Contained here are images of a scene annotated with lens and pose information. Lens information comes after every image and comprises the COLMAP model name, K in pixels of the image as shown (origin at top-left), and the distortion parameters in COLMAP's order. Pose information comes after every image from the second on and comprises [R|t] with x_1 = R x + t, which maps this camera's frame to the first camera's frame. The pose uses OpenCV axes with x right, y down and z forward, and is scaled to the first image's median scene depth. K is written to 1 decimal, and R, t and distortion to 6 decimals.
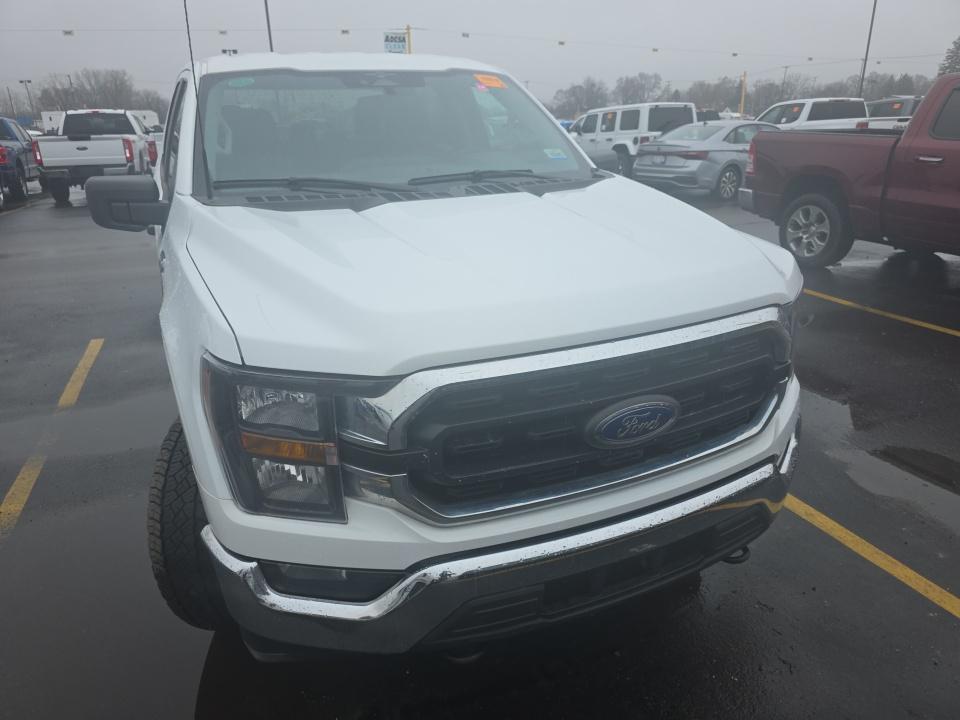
lens RADIAL K [[651.9, 0, 466.5], [0, 651.9, 359.3], [0, 0, 1]] dist [0.047487, -0.043845]
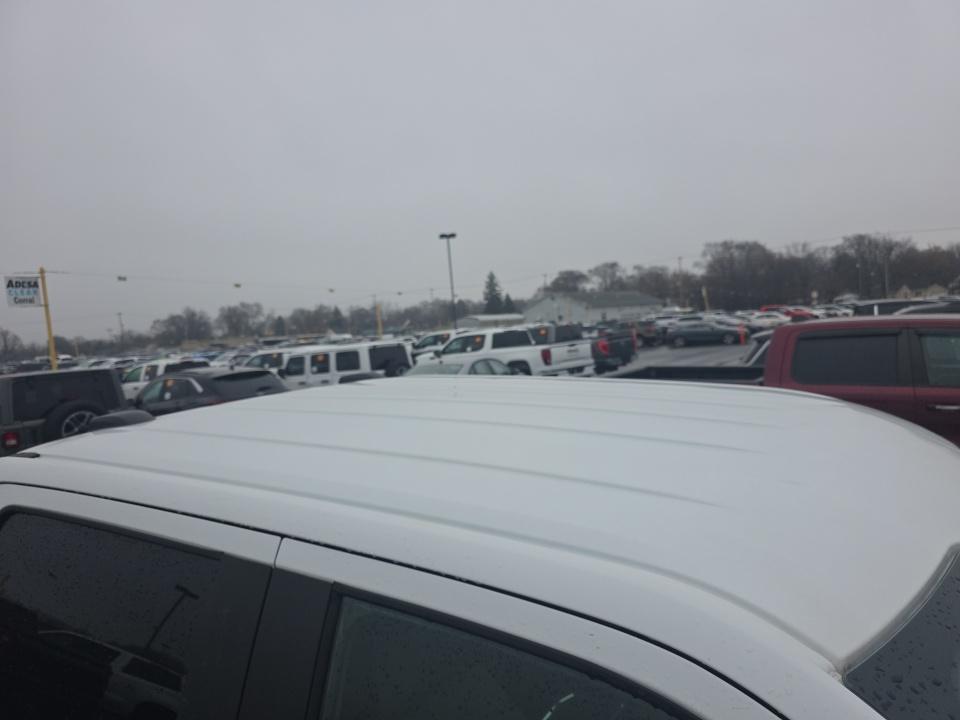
lens RADIAL K [[651.9, 0, 478.1], [0, 651.9, 365.0], [0, 0, 1]] dist [0.047487, -0.043845]
pose [[0.830973, -0.080253, 0.550494, -0.676123], [0.245815, 0.940667, -0.233923, -0.559965], [-0.499059, 0.329703, 0.801396, 0.937964]]
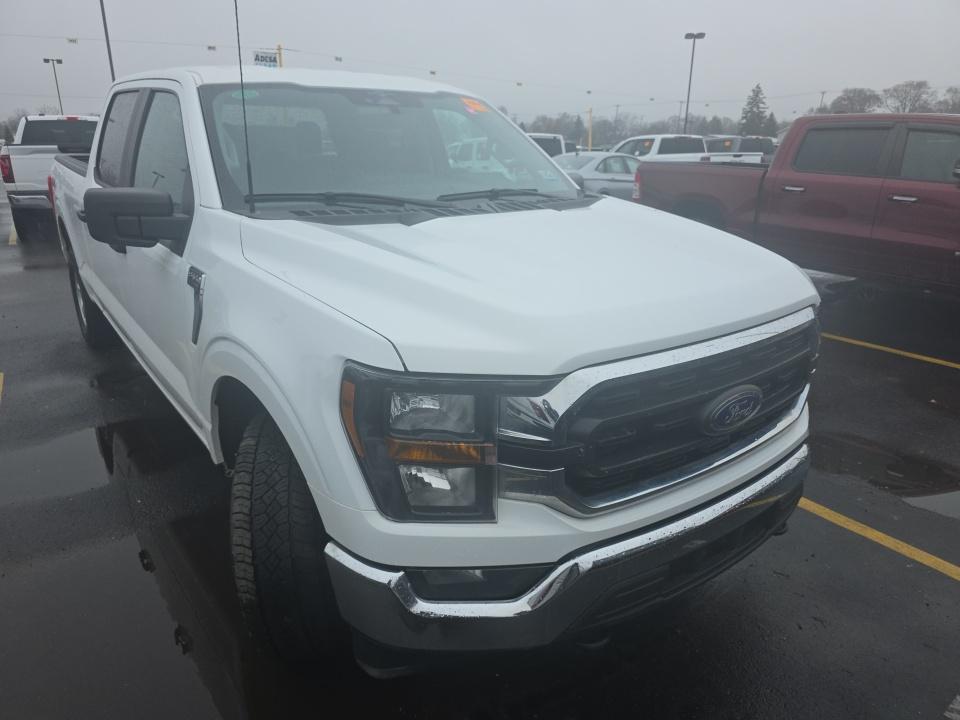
lens RADIAL K [[651.9, 0, 470.7], [0, 651.9, 360.7], [0, 0, 1]] dist [0.047487, -0.043845]
pose [[0.976130, -0.039390, 0.213586, -0.260893], [0.046515, 0.998513, -0.028434, 0.014516], [-0.212148, 0.037690, 0.976510, -0.002199]]
